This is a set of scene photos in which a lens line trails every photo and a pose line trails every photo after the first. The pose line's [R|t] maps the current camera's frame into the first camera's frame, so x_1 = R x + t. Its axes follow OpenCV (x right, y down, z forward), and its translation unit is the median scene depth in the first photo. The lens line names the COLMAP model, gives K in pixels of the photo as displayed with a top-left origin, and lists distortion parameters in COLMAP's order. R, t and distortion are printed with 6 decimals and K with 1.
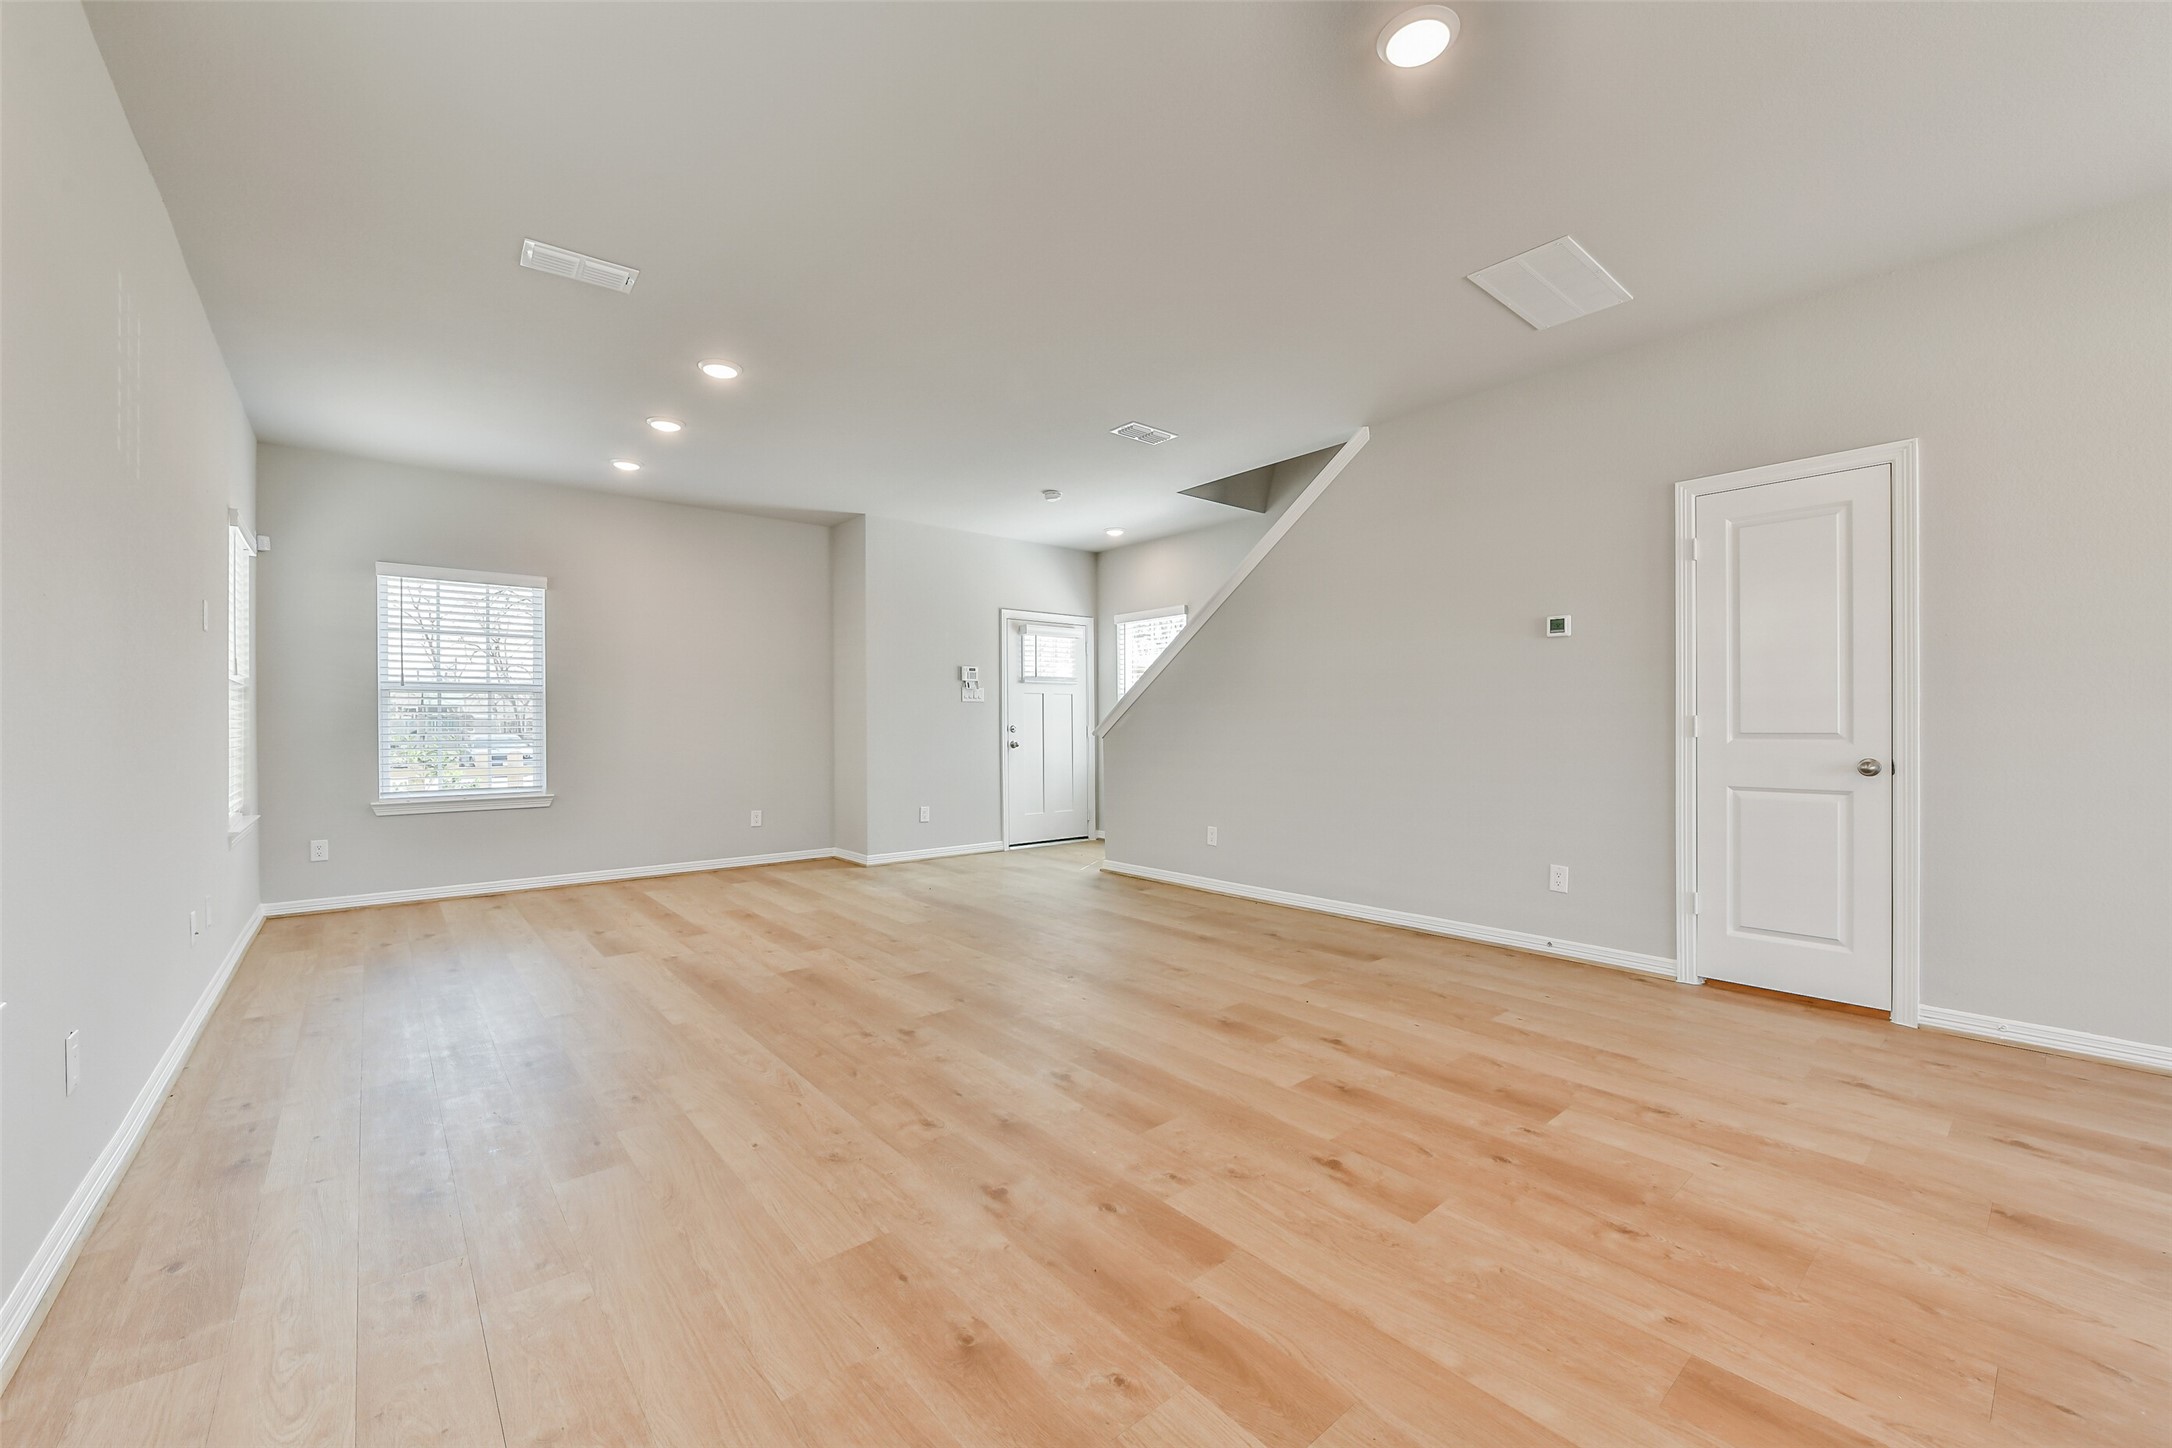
lens RADIAL K [[841.5, 0, 1093.9], [0, 841.5, 728.4], [0, 0, 1]] dist [-0.008151, -0.000797]
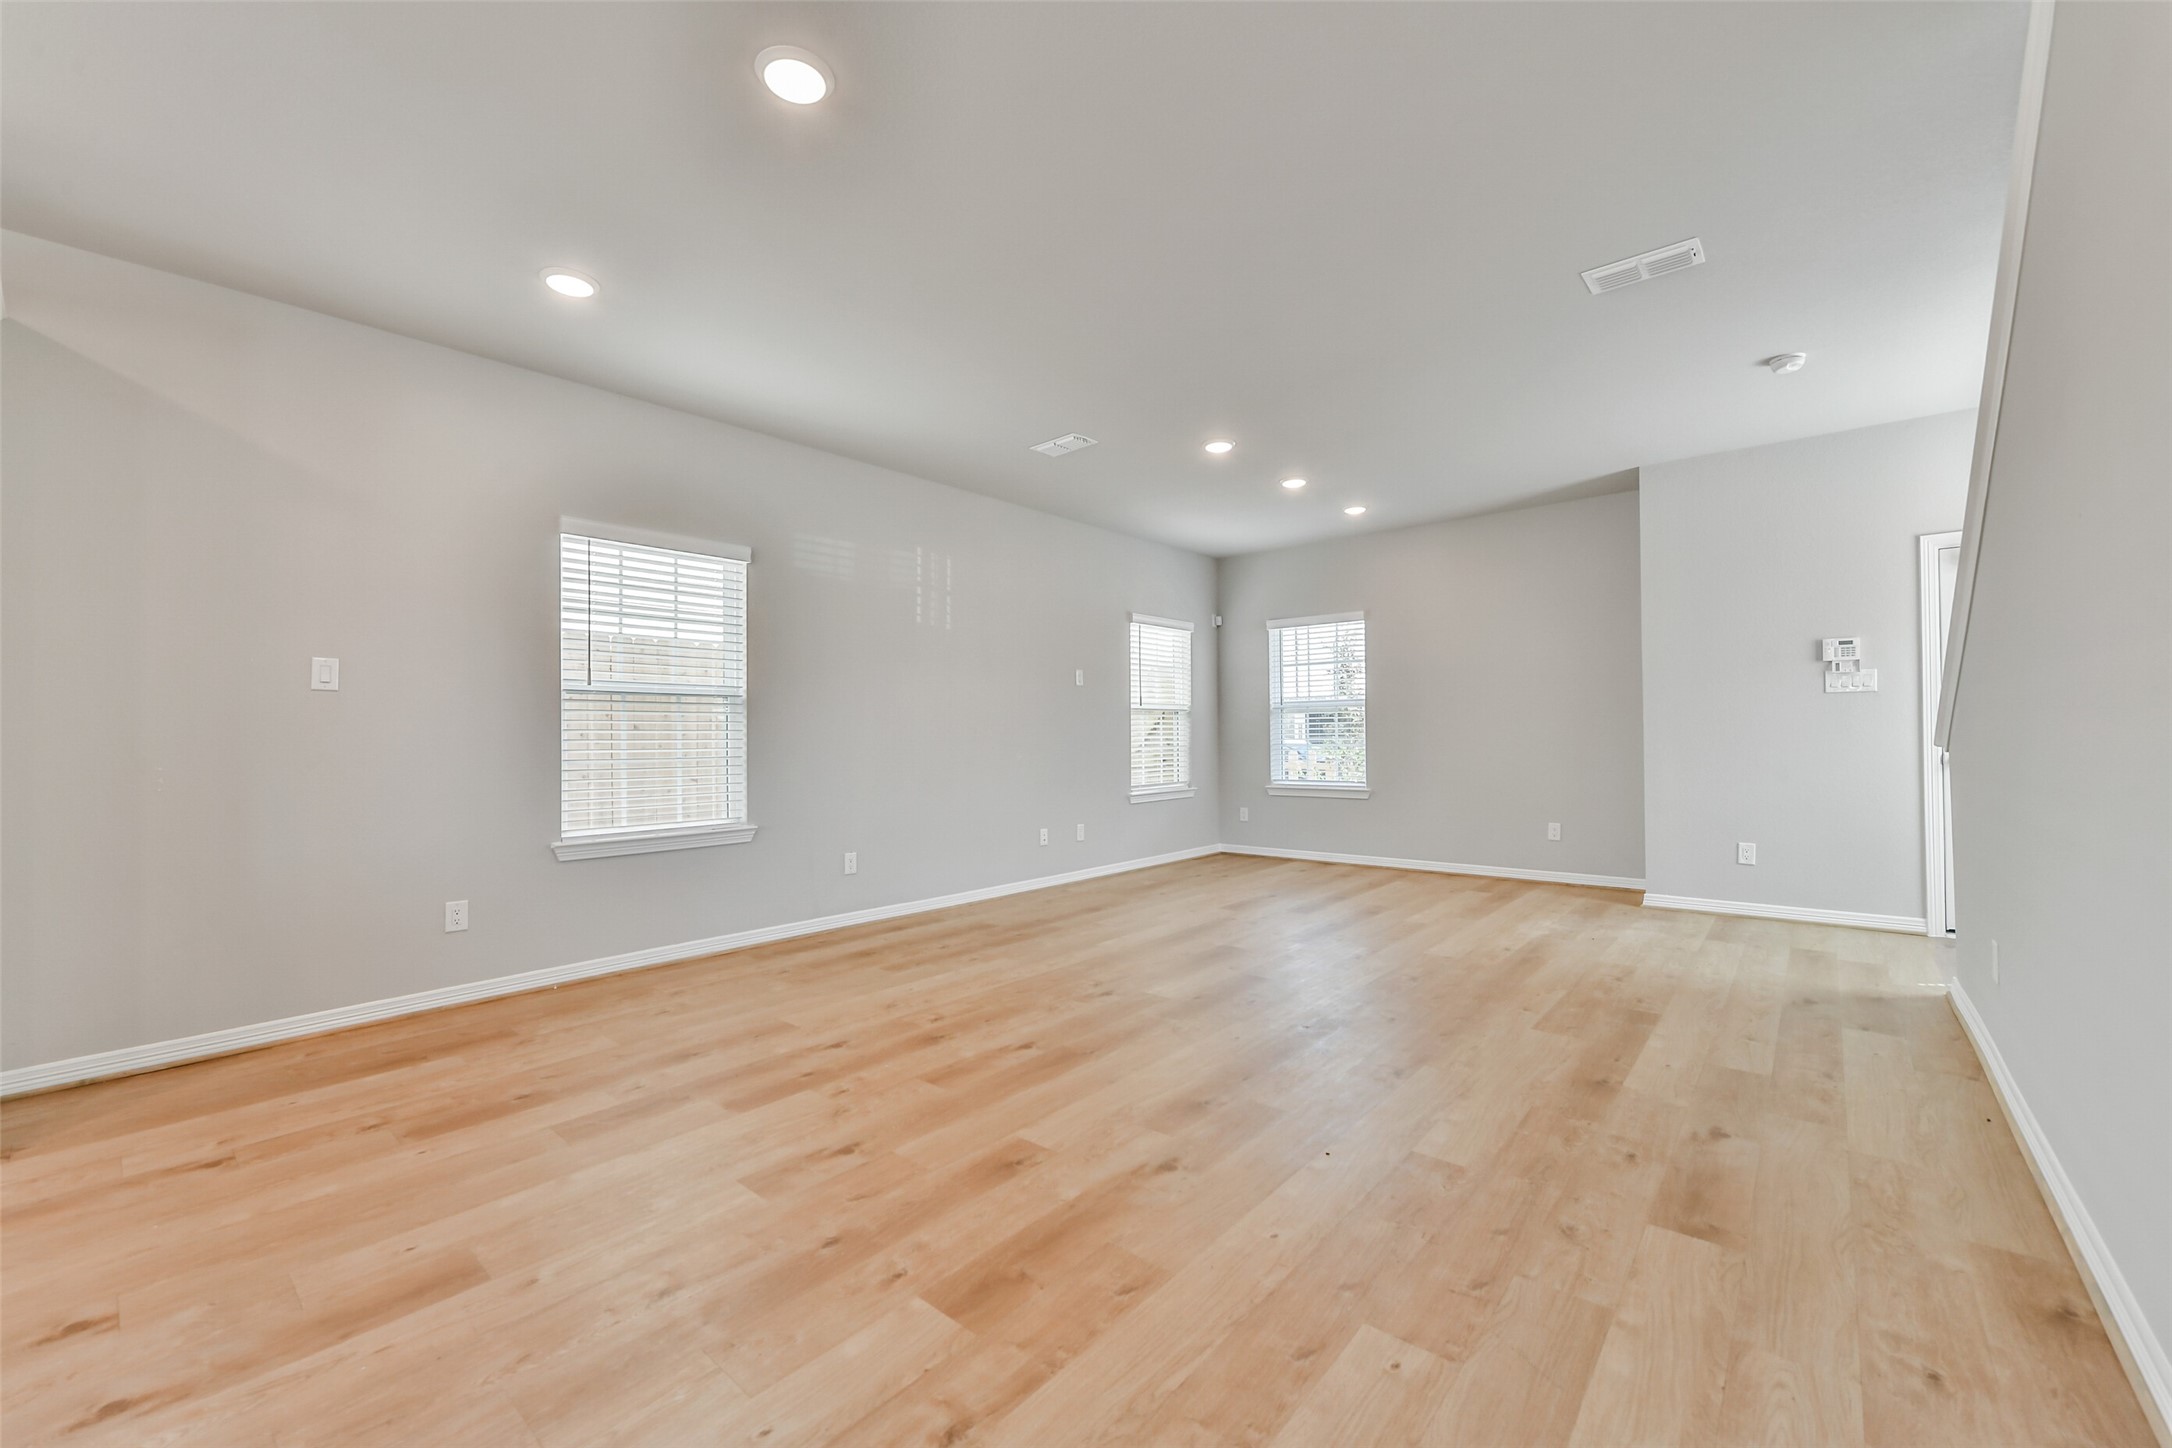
lens RADIAL K [[841.5, 0, 1080.6], [0, 841.5, 724.6], [0, 0, 1]] dist [-0.008151, -0.000797]
pose [[0.174743, -0.012281, -0.984537, 1.150370], [0.006201, 0.999916, -0.011373, -0.007668], [0.984595, -0.004118, 0.174805, 0.913994]]
